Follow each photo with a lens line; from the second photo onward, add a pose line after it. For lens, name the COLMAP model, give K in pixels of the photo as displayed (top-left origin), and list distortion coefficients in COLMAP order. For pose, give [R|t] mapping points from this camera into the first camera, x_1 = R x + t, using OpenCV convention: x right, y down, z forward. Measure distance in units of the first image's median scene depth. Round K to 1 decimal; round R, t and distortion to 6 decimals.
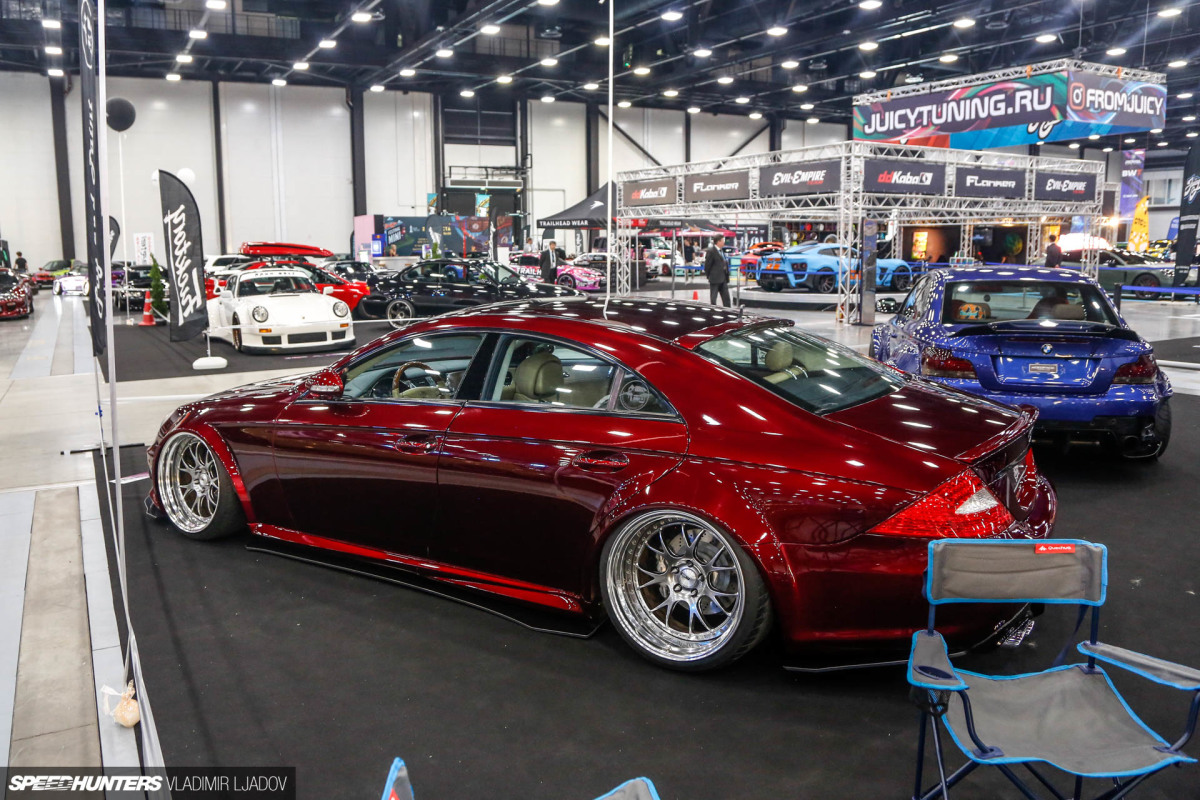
lens RADIAL K [[953.2, 0, 578.5], [0, 953.2, 384.2], [0, 0, 1]] dist [-0.103806, 0.031654]
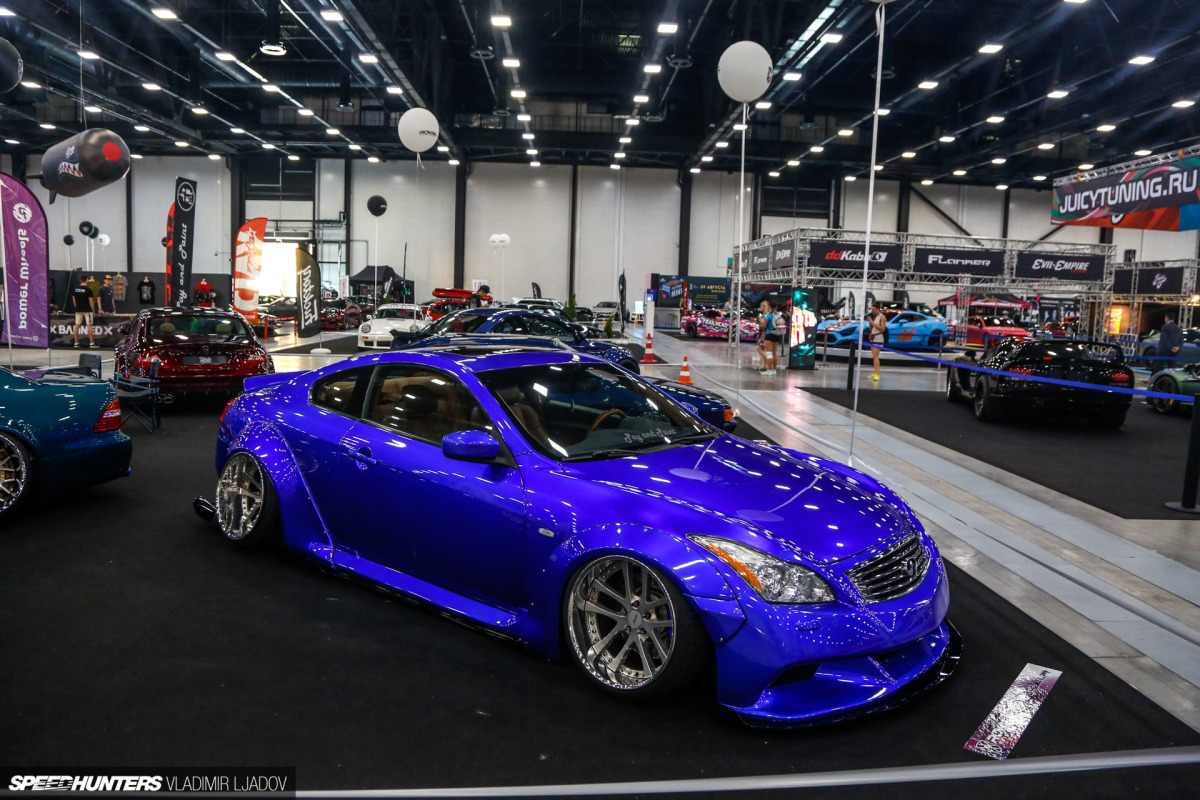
lens RADIAL K [[883.2, 0, 595.5], [0, 883.2, 399.0], [0, 0, 1]] dist [-0.098026, 0.035671]
pose [[0.892454, 0.092263, -0.441604, 0.319874], [-0.107808, 0.994120, -0.010175, 0.010804], [0.438068, 0.056690, 0.897152, -0.106712]]
